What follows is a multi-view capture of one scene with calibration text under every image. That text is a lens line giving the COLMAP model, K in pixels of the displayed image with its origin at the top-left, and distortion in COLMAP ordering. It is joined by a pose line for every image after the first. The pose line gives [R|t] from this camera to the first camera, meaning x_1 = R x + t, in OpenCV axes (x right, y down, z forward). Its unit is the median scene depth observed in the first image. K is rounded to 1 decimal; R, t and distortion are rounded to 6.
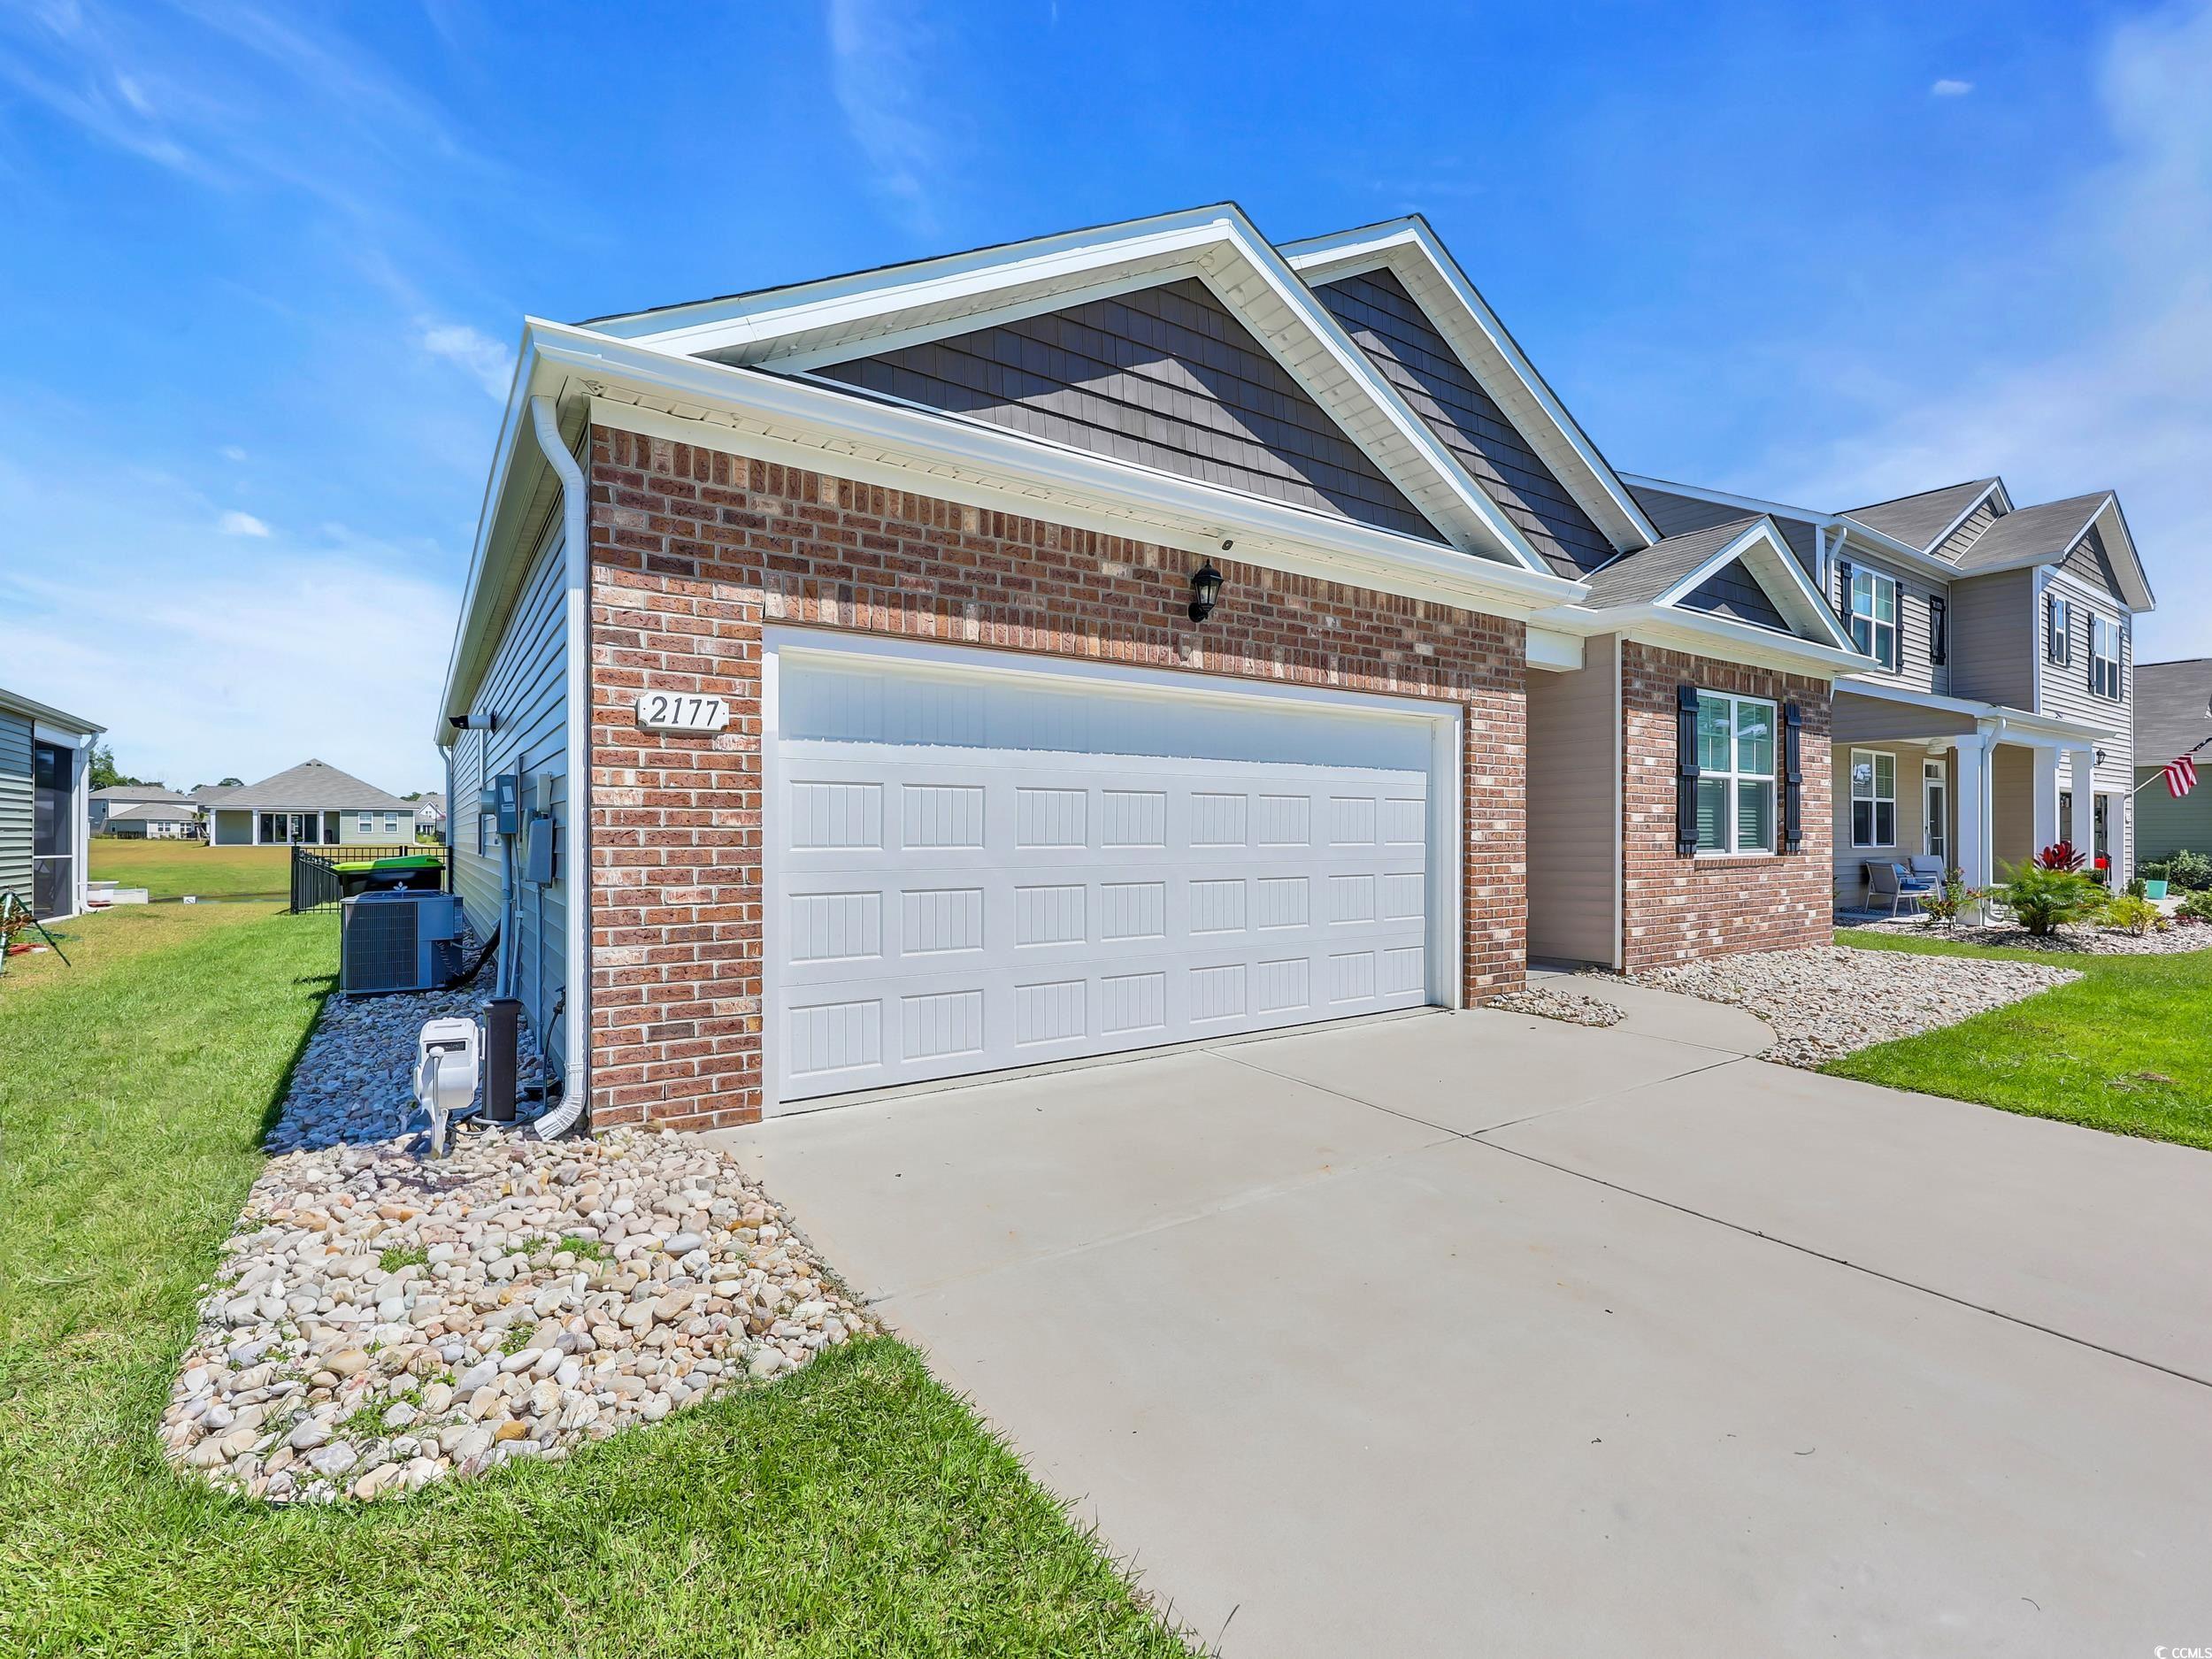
lens RADIAL K [[1009.9, 0, 1100.6], [0, 1009.9, 836.3], [0, 0, 1]] dist [-0.001644, 0.000176]
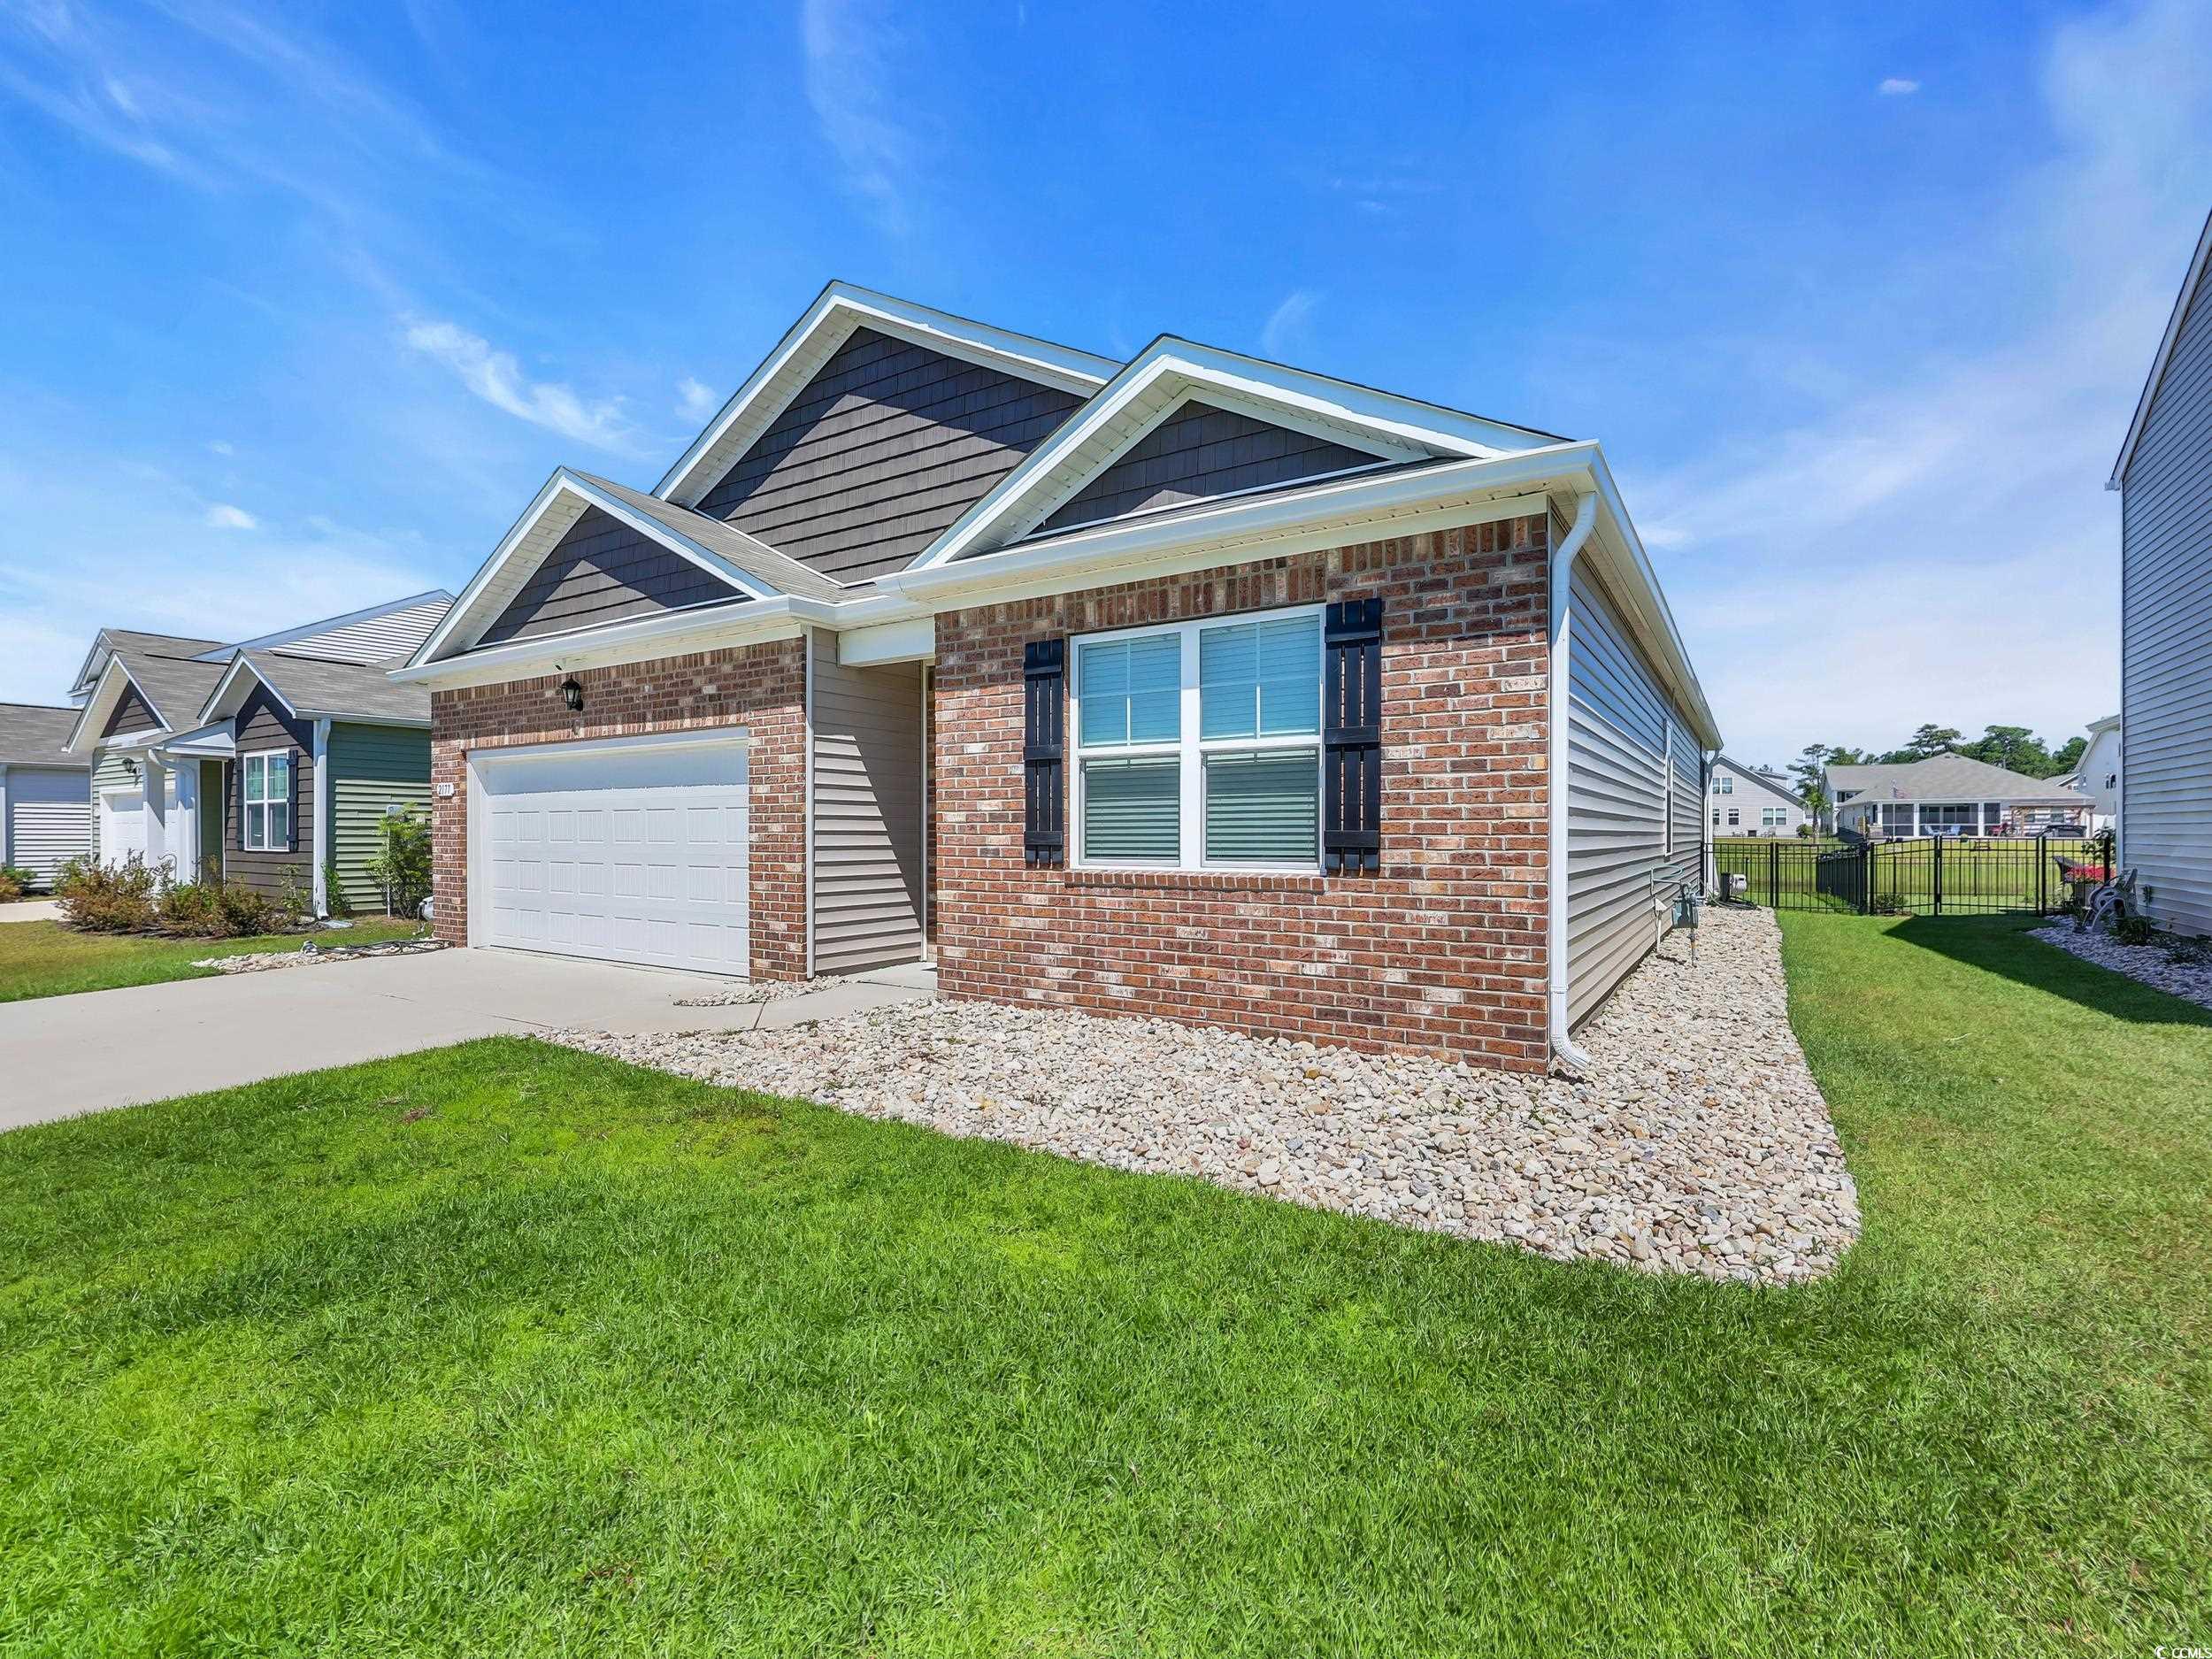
lens RADIAL K [[1009.9, 0, 1100.6], [0, 1009.9, 836.3], [0, 0, 1]] dist [-0.001644, 0.000176]
pose [[0.376260, 0.004447, -0.926503, 1.705139], [-0.002269, 0.999990, 0.003878, -0.007466], [0.926511, 0.000643, 0.376266, 0.994718]]
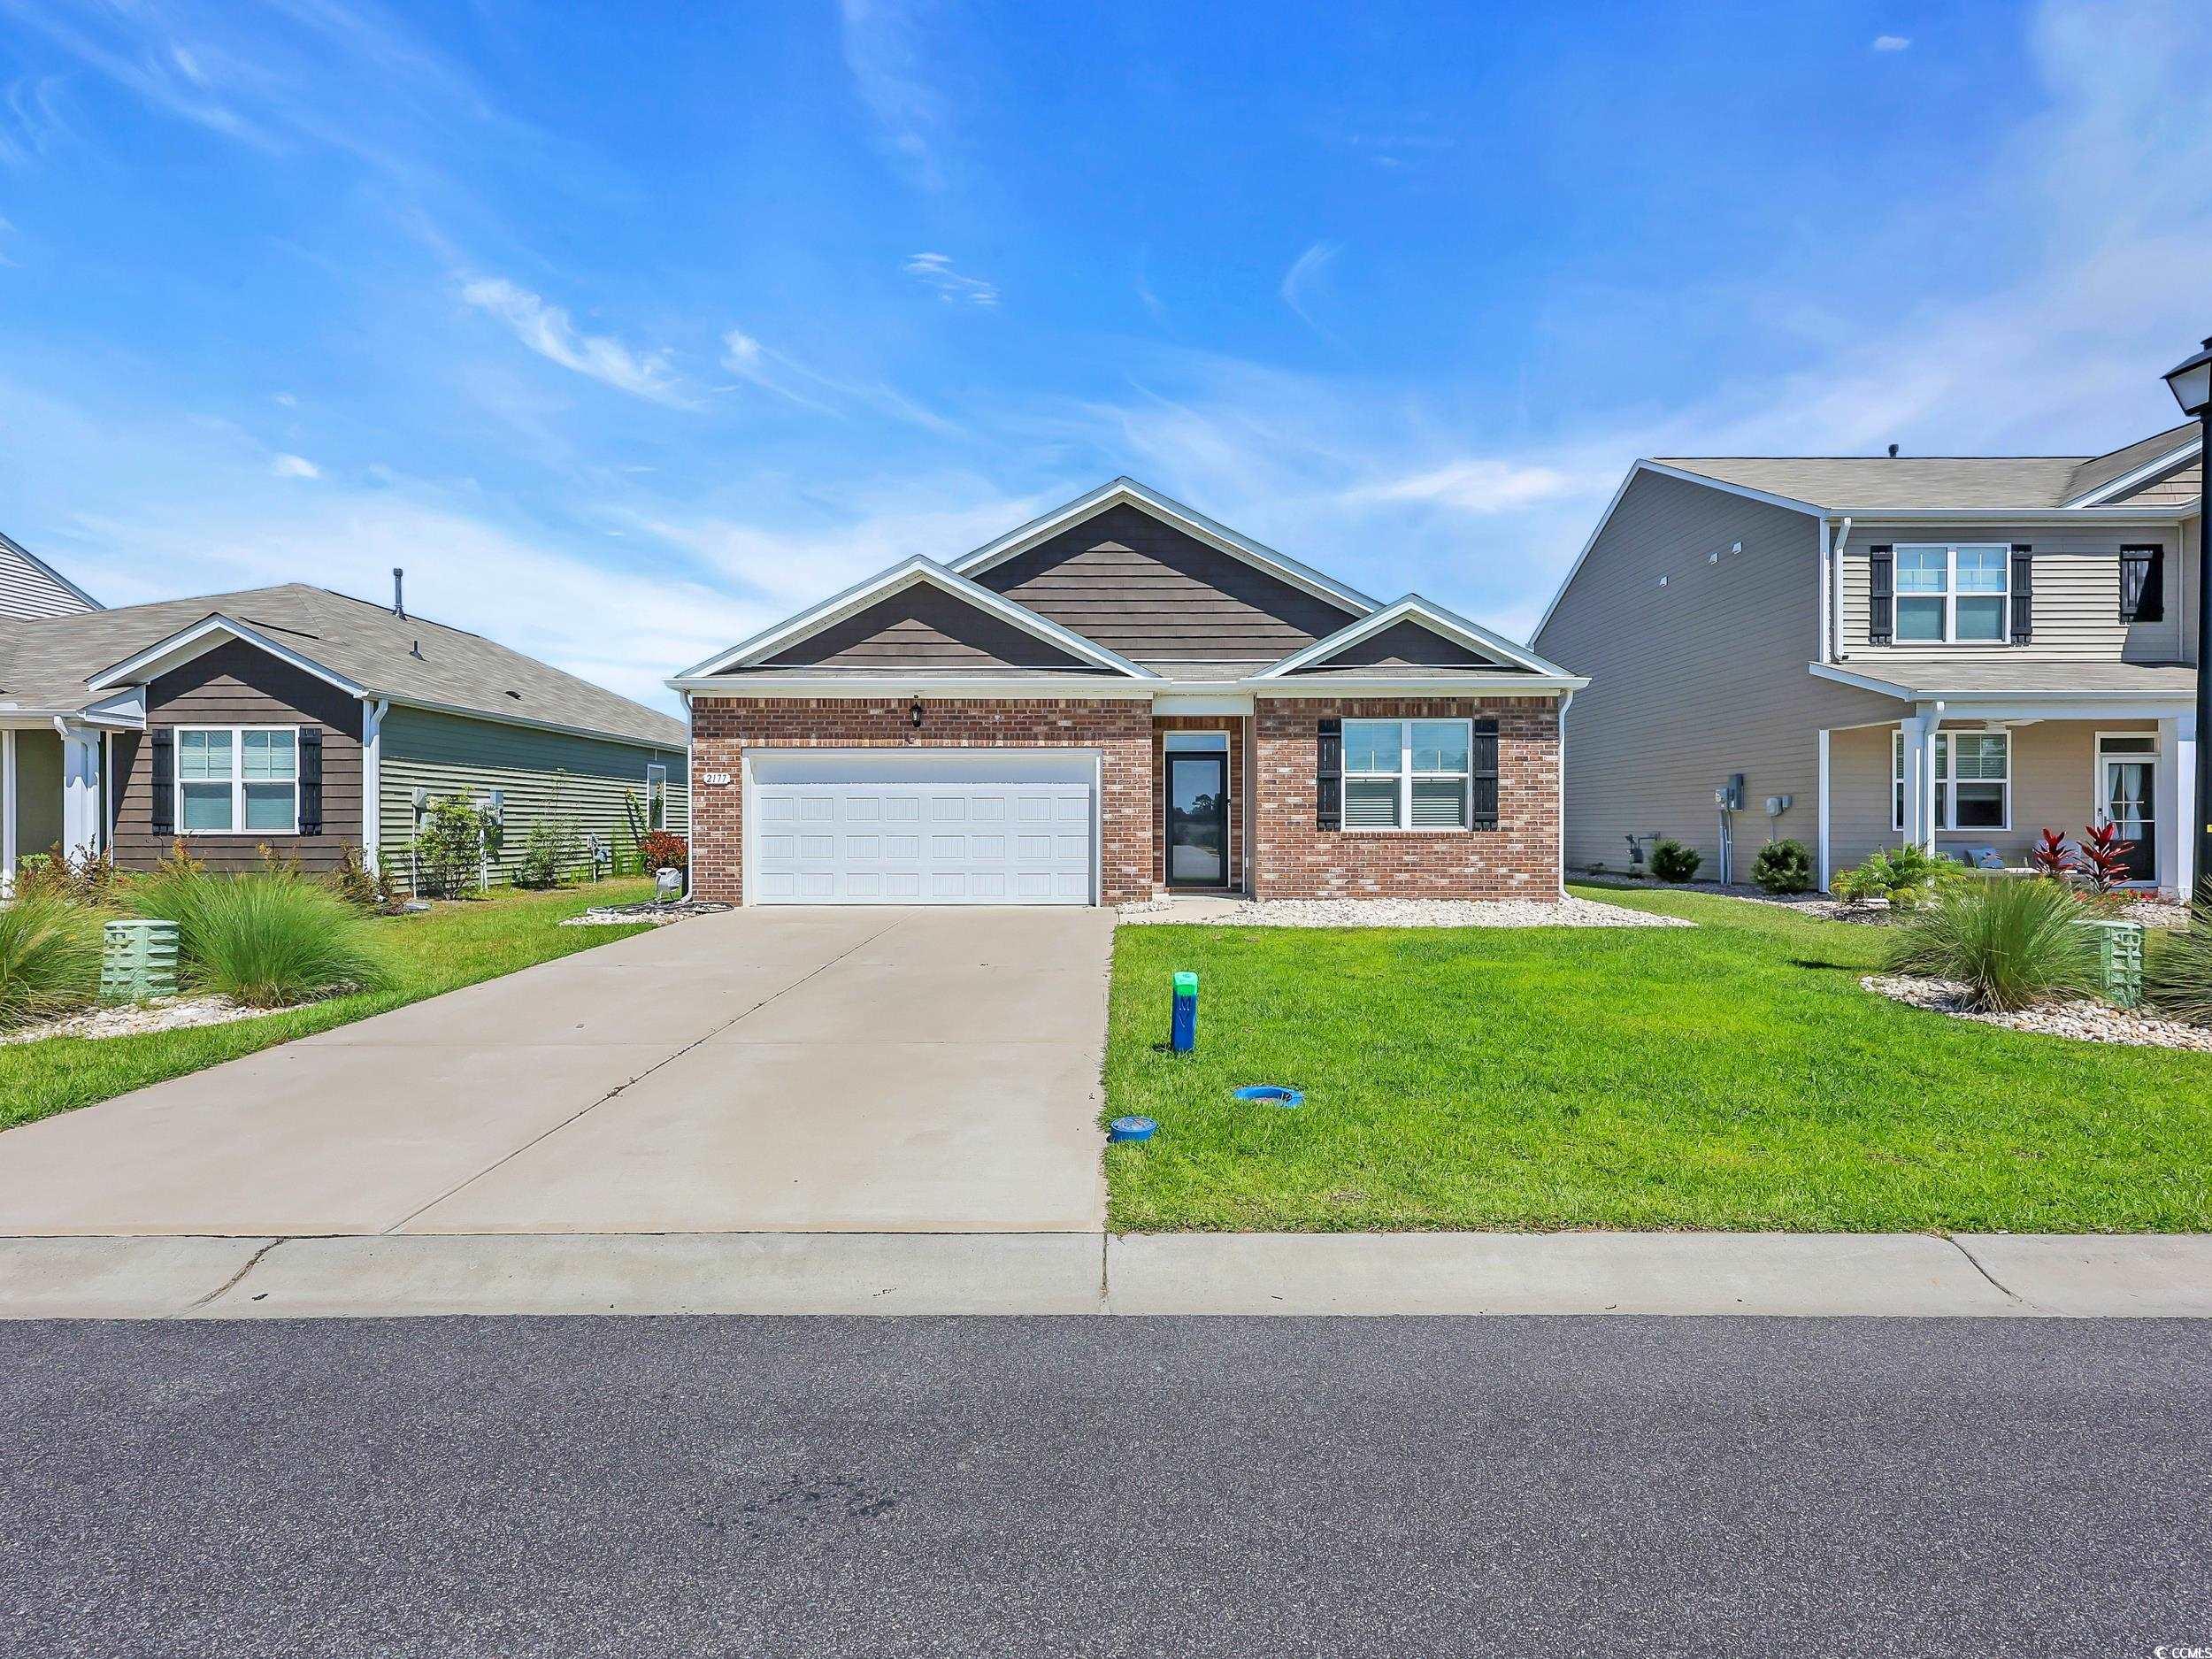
lens RADIAL K [[1009.9, 0, 1100.6], [0, 1009.9, 836.3], [0, 0, 1]] dist [-0.001644, 0.000176]
pose [[0.816159, 0.007751, -0.577776, 1.560825], [-0.001673, 0.999938, 0.011050, 0.016713], [0.577825, -0.008052, 0.816121, -0.602134]]
